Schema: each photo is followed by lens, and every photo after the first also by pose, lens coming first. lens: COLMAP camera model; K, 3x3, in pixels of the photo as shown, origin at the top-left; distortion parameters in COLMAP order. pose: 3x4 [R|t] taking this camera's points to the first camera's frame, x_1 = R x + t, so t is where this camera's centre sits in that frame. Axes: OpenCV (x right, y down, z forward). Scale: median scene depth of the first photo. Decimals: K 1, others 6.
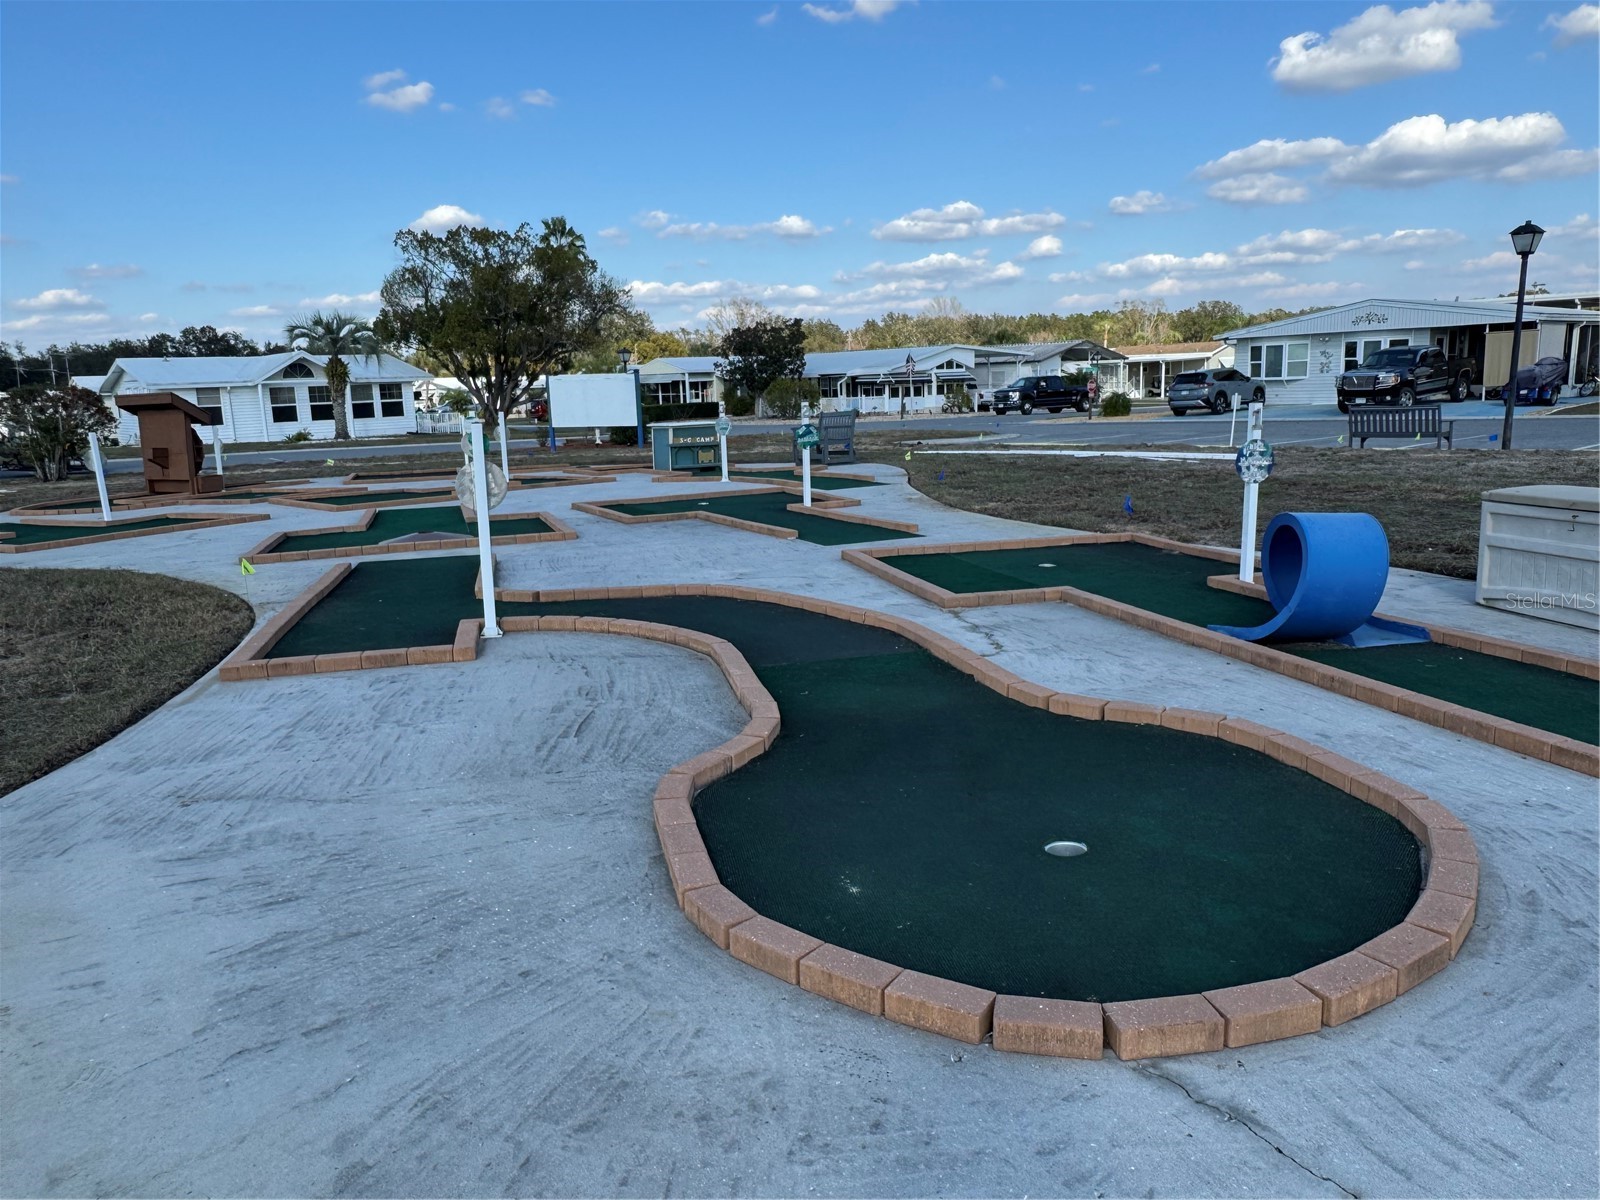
lens RADIAL K [[1139.2, 0, 815.0], [0, 1139.2, 584.2], [0, 0, 1]] dist [-0.002985, 0.004669]
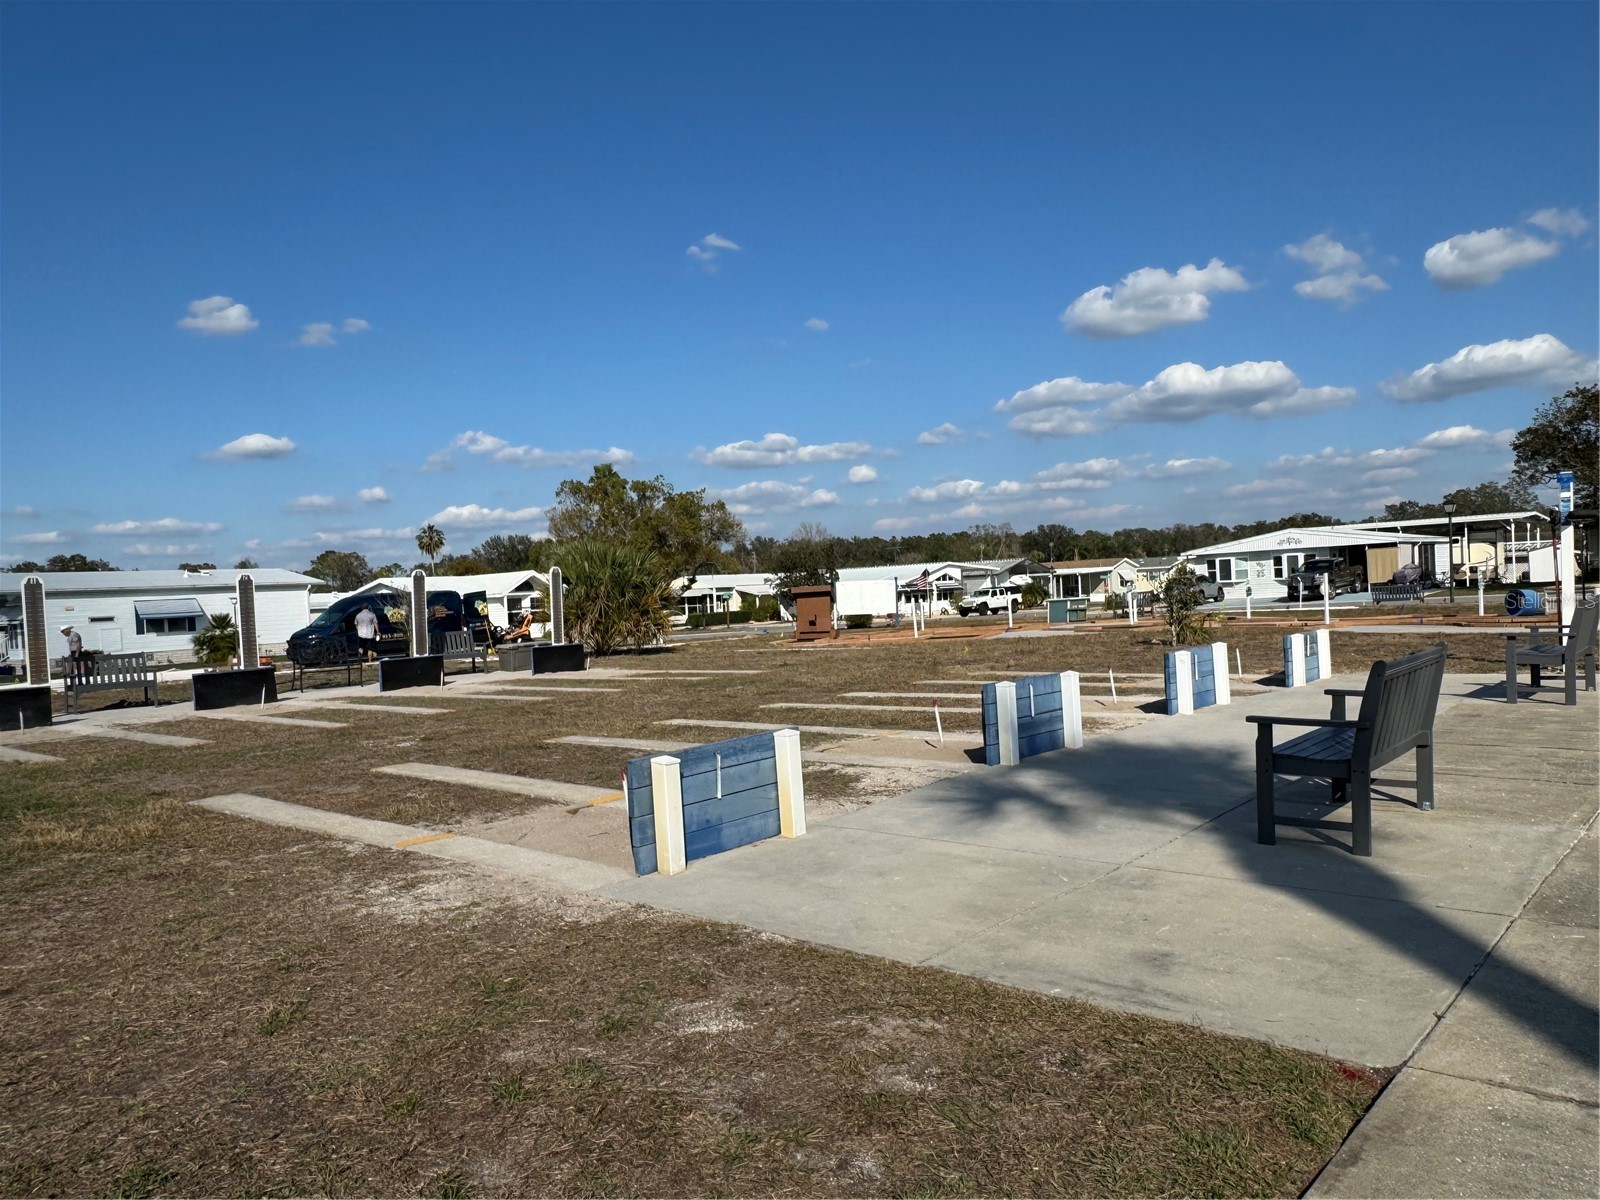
lens RADIAL K [[1139.2, 0, 797.5], [0, 1139.2, 595.7], [0, 0, 1]] dist [-0.002985, 0.004669]
pose [[0.990115, -0.015159, 0.139439, -0.192167], [0.040074, 0.983276, -0.177660, 0.041583], [-0.134414, 0.181492, 0.974163, -0.192191]]
